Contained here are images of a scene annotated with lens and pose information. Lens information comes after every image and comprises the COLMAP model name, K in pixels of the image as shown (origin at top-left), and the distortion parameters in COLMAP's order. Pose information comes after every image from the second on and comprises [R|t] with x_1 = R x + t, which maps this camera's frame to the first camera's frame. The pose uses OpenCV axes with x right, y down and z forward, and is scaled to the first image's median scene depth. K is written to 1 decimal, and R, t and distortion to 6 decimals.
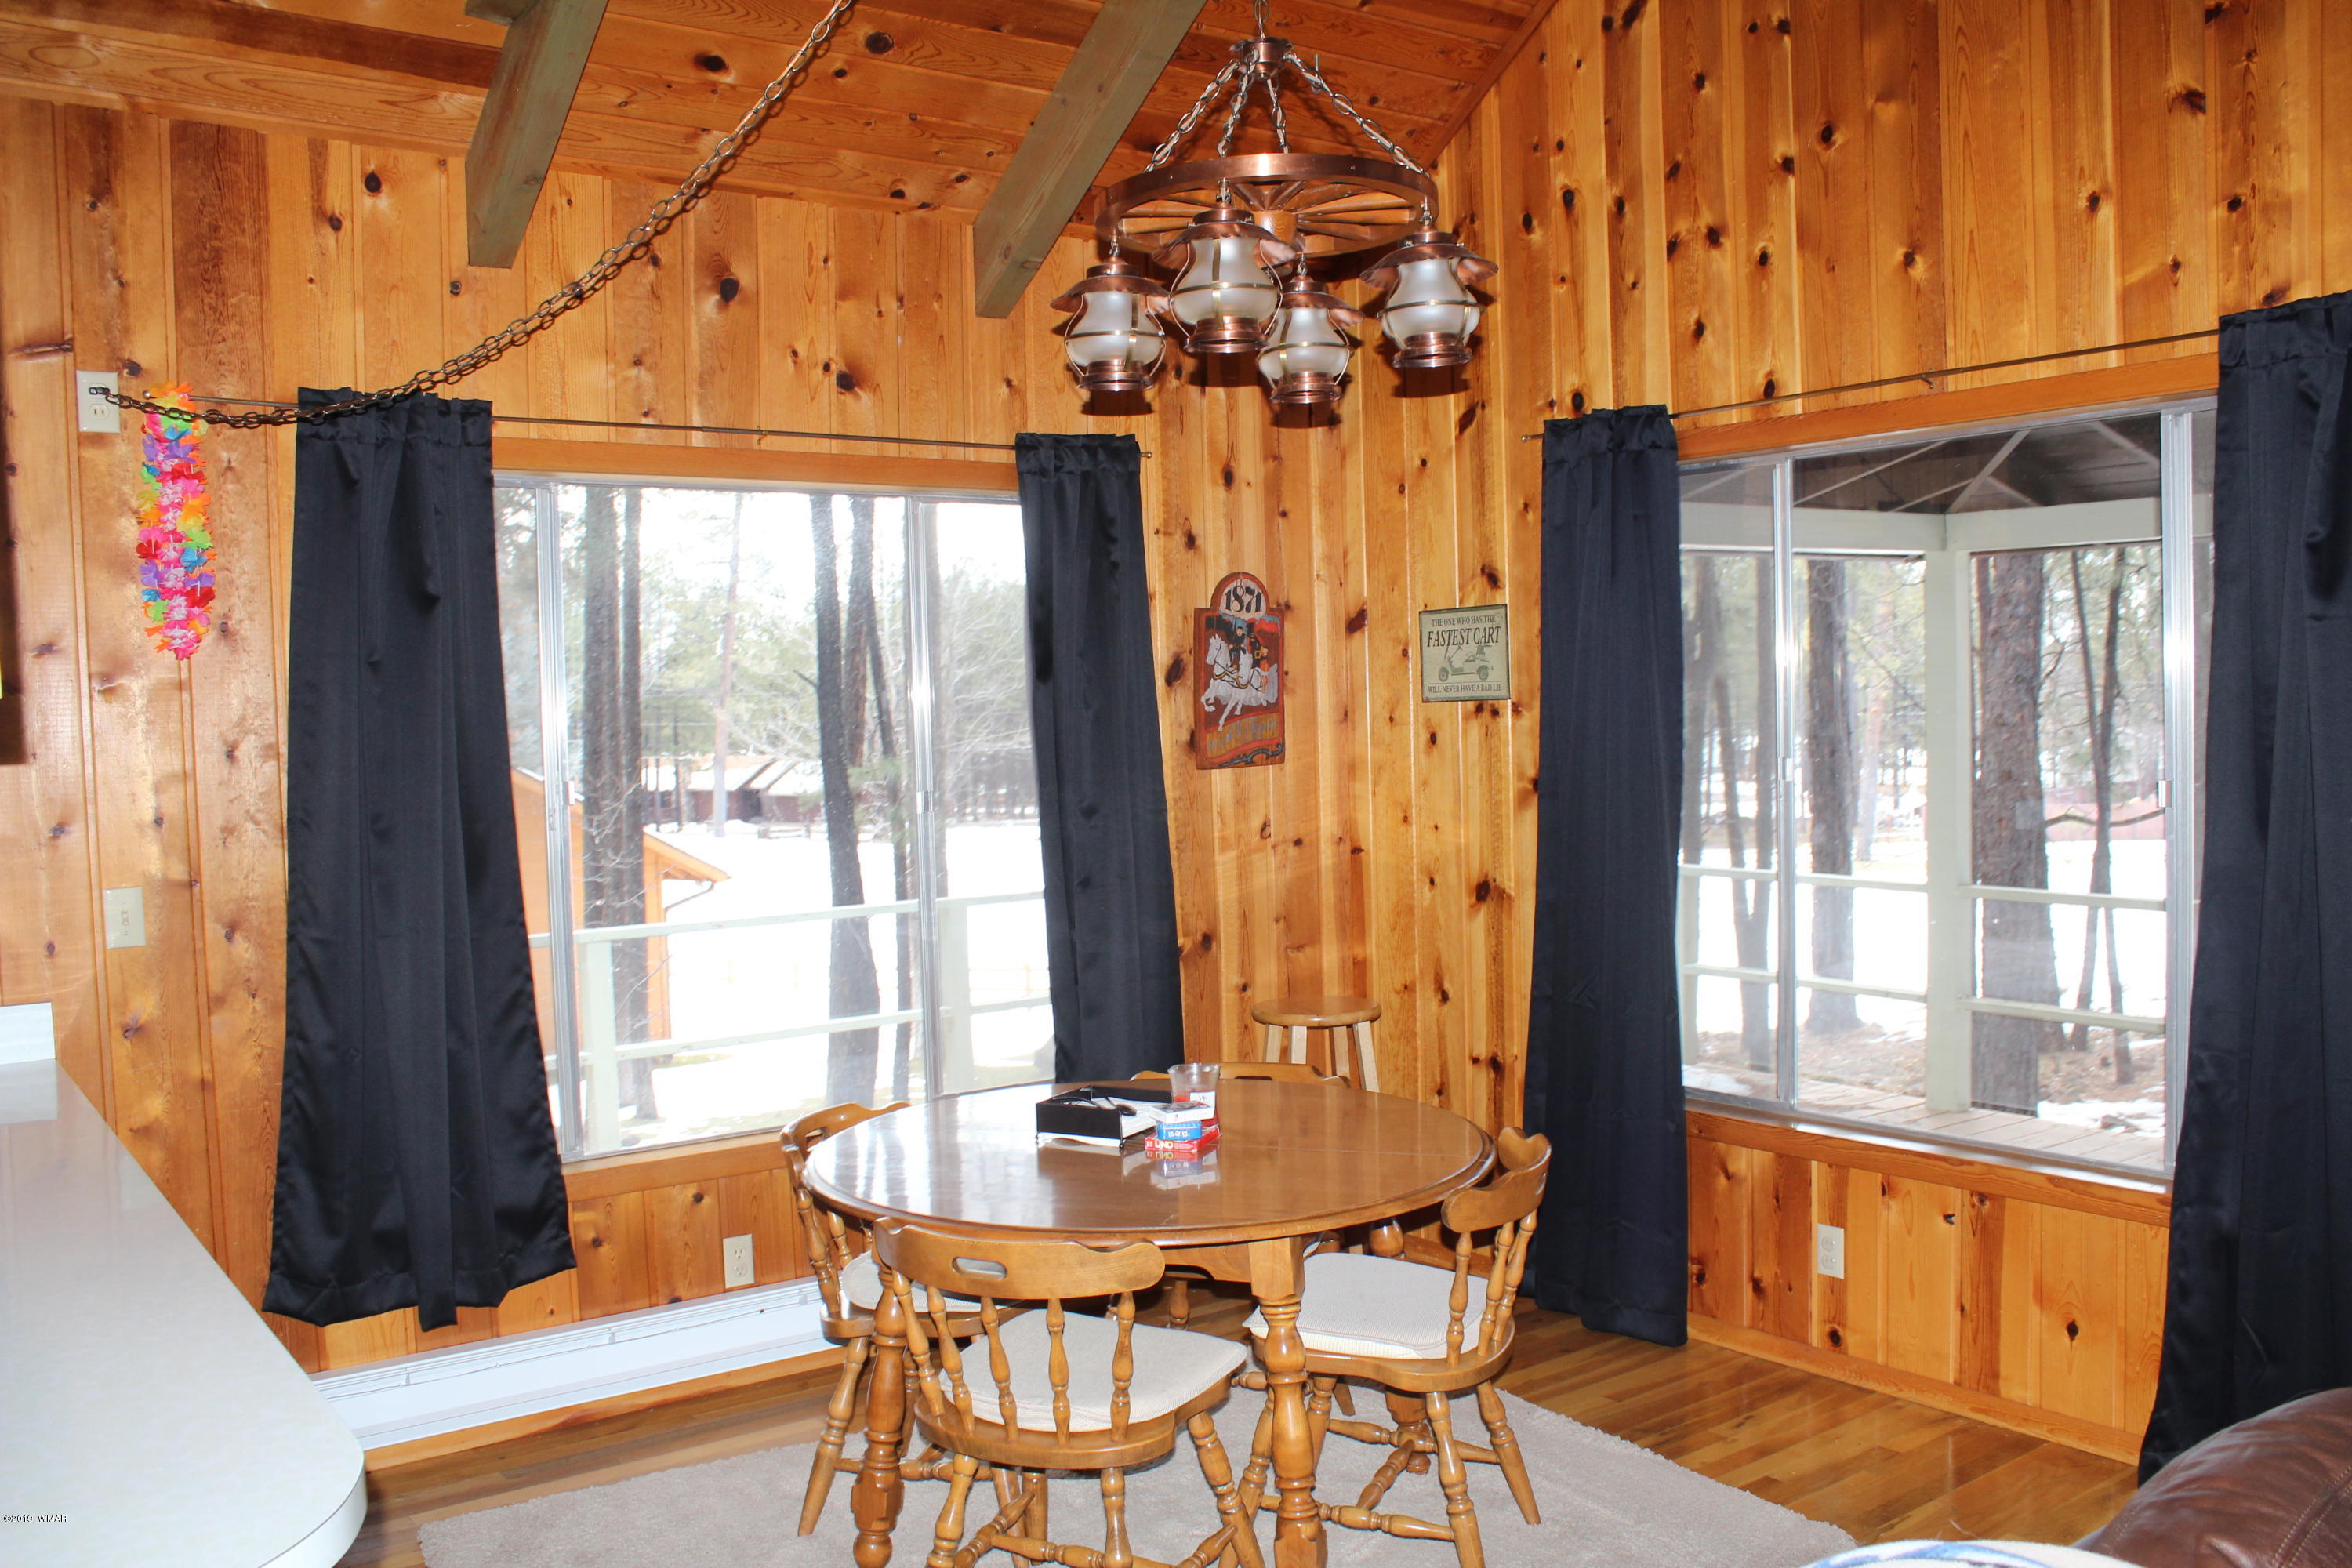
lens RADIAL K [[1986.1, 0, 1184.9], [0, 1986.1, 813.2], [0, 0, 1]] dist [-0.168534, 0.166442]
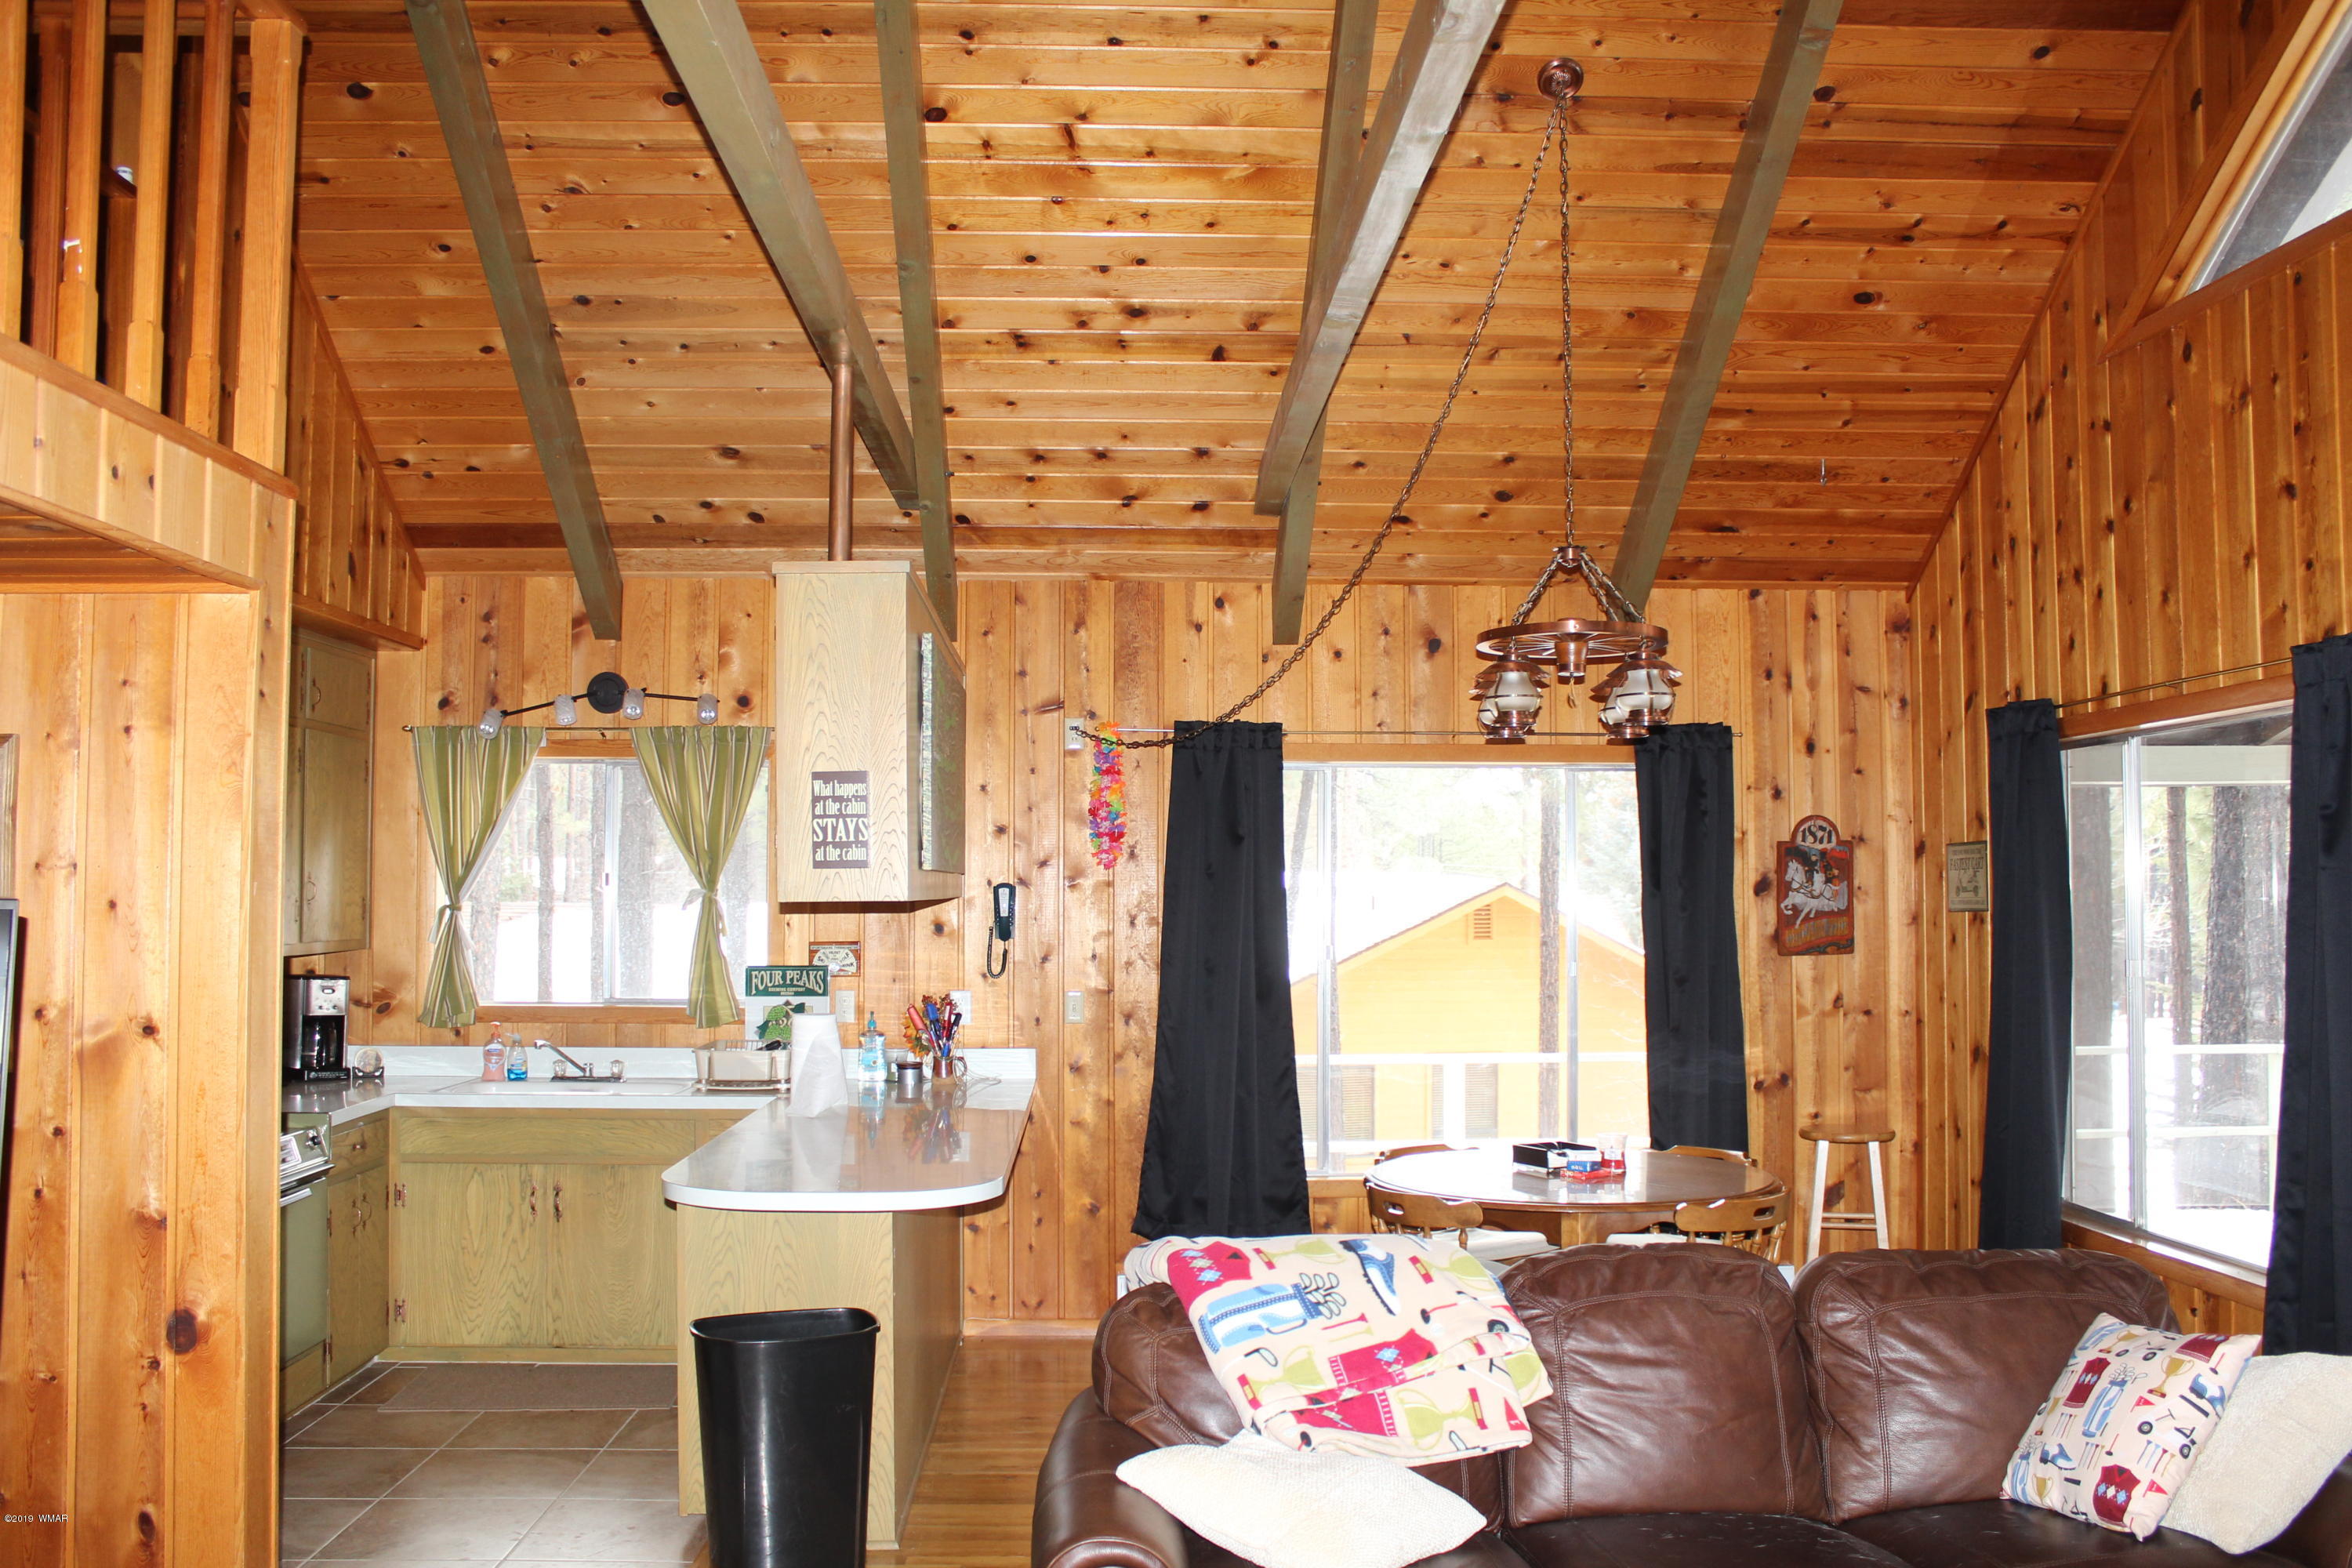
lens RADIAL K [[1986.1, 0, 1184.9], [0, 1986.1, 813.2], [0, 0, 1]] dist [-0.168534, 0.166442]
pose [[0.826637, 0.001498, -0.562734, 0.542969], [-0.052596, 0.995825, -0.074610, 0.003979], [0.560273, 0.091273, 0.823264, -0.477652]]
